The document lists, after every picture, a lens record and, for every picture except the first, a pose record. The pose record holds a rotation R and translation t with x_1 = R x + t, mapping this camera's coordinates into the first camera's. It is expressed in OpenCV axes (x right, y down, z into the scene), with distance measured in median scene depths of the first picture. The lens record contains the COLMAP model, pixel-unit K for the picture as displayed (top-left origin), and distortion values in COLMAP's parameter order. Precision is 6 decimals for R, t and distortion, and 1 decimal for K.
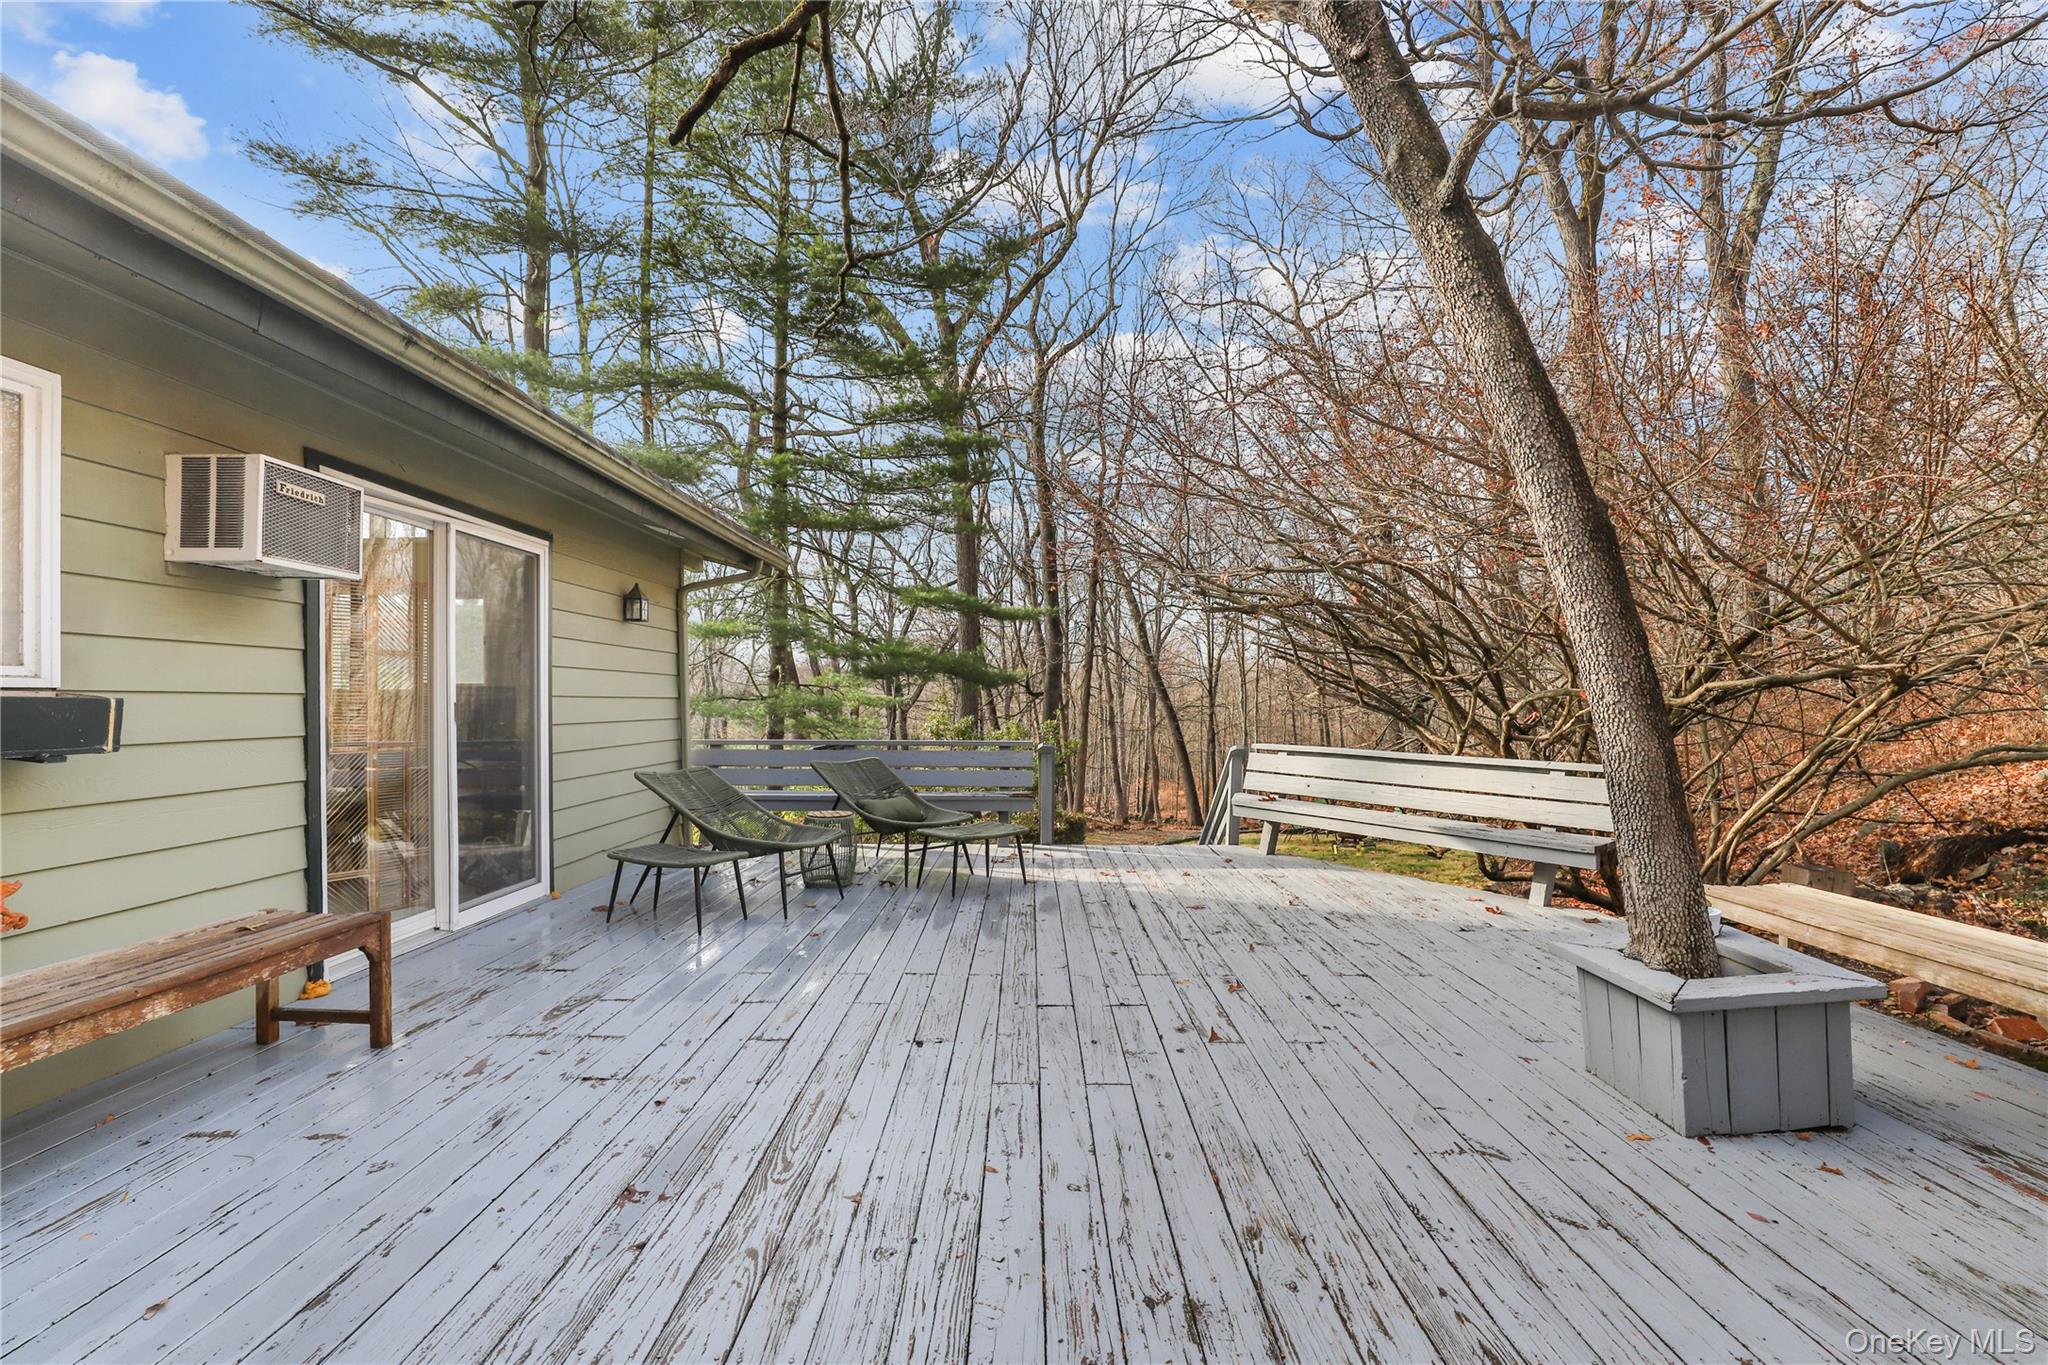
lens RADIAL K [[959.1, 0, 1010.2], [0, 959.1, 693.8], [0, 0, 1]] dist [-0.012225, 0.007964]
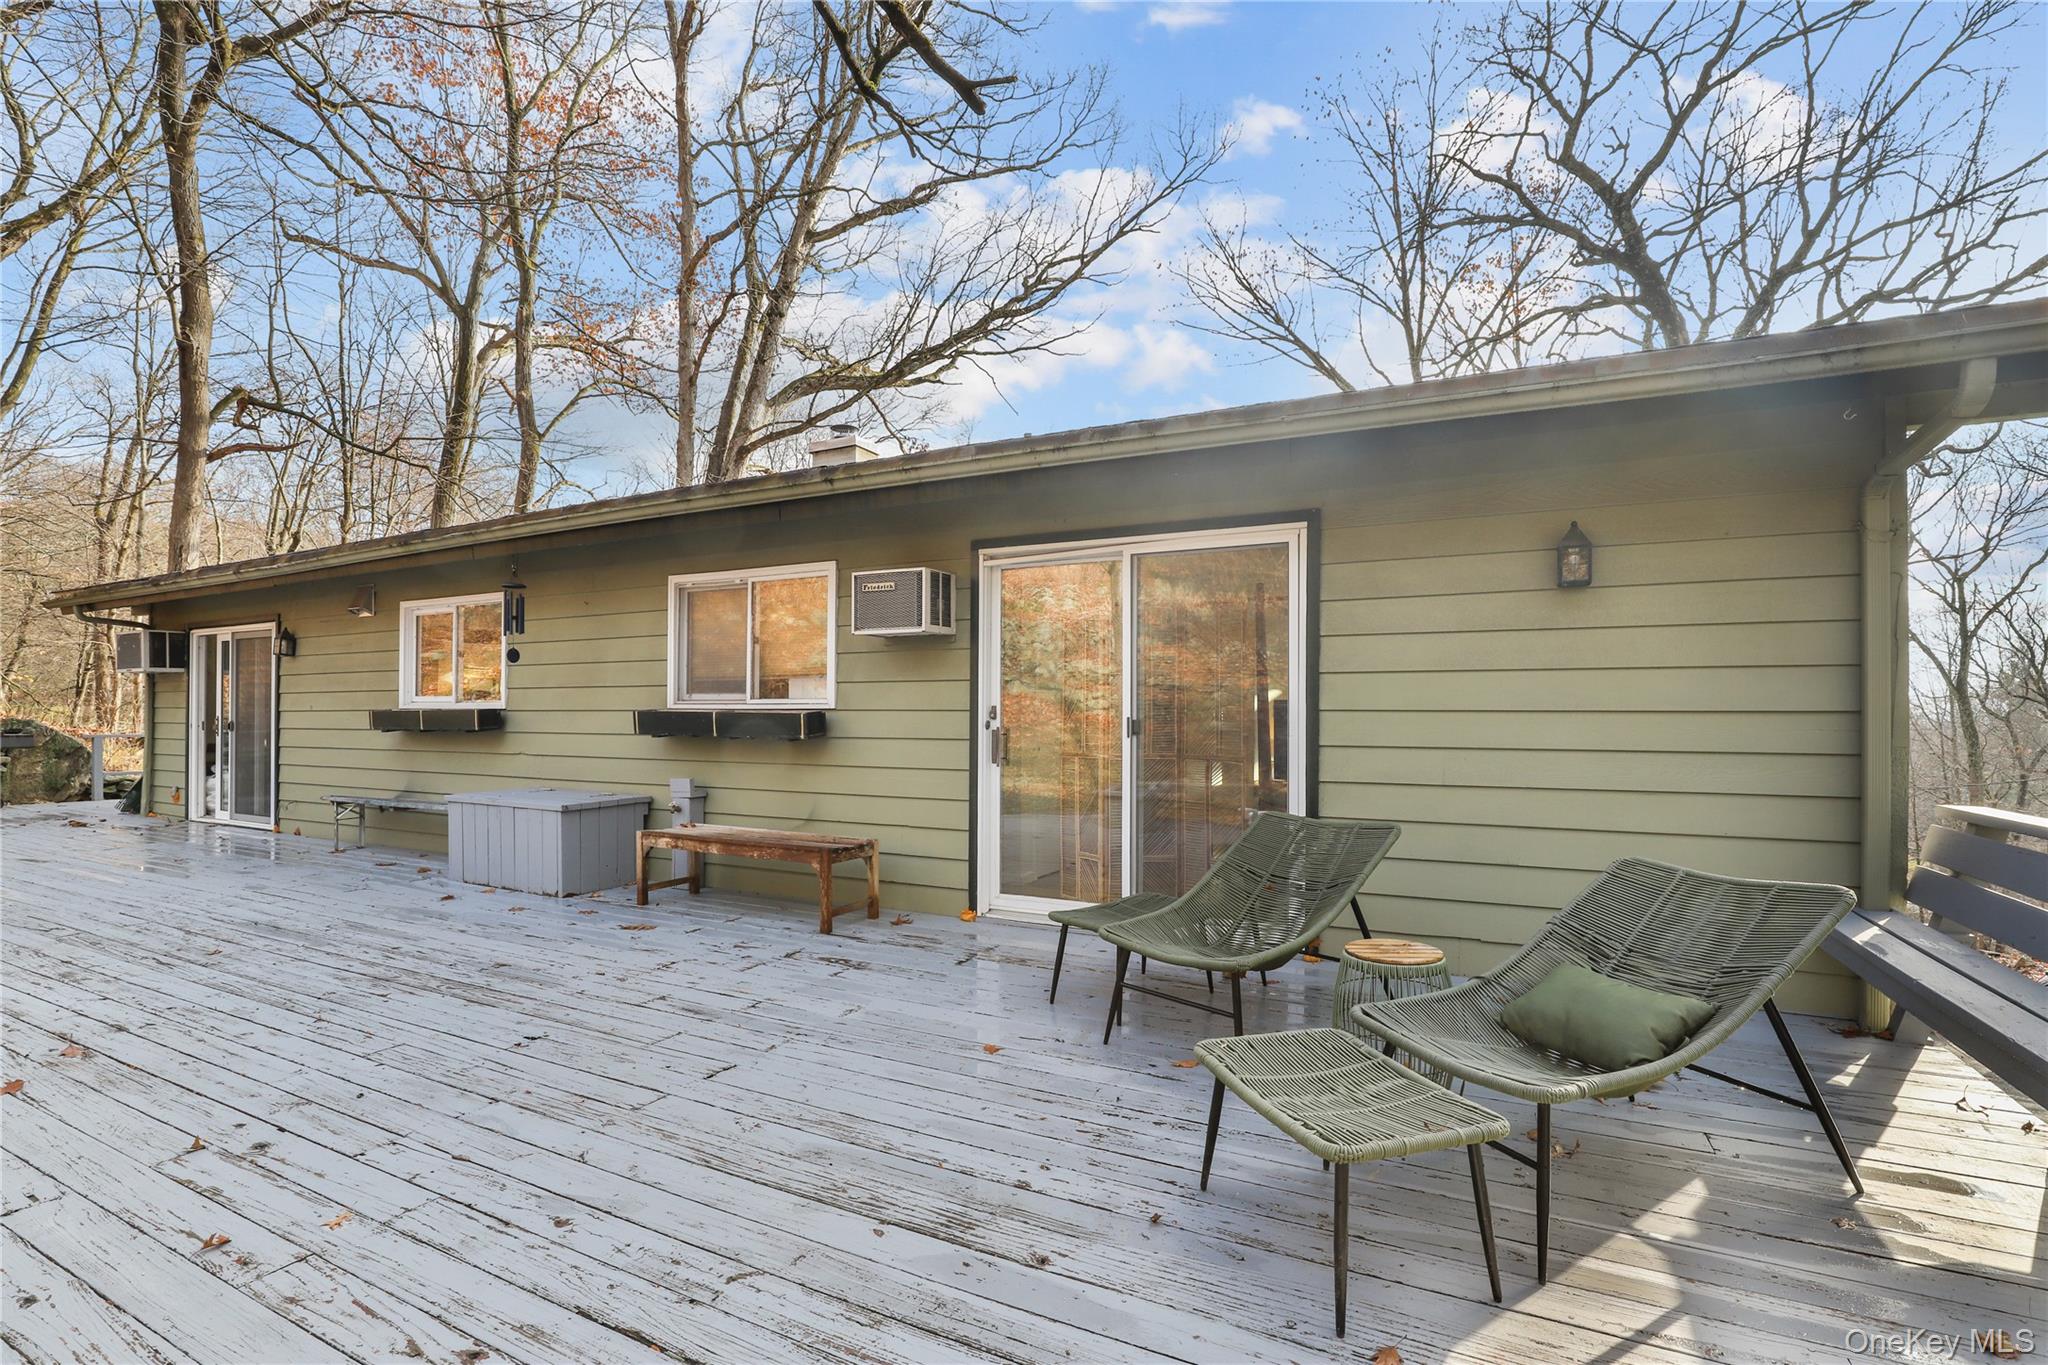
lens RADIAL K [[959.1, 0, 1010.2], [0, 959.1, 693.8], [0, 0, 1]] dist [-0.012225, 0.007964]
pose [[-0.464084, -0.016052, -0.885646, 0.604797], [0.011302, 0.999647, -0.024040, 0.011390], [0.885719, -0.021166, -0.463739, 1.960494]]
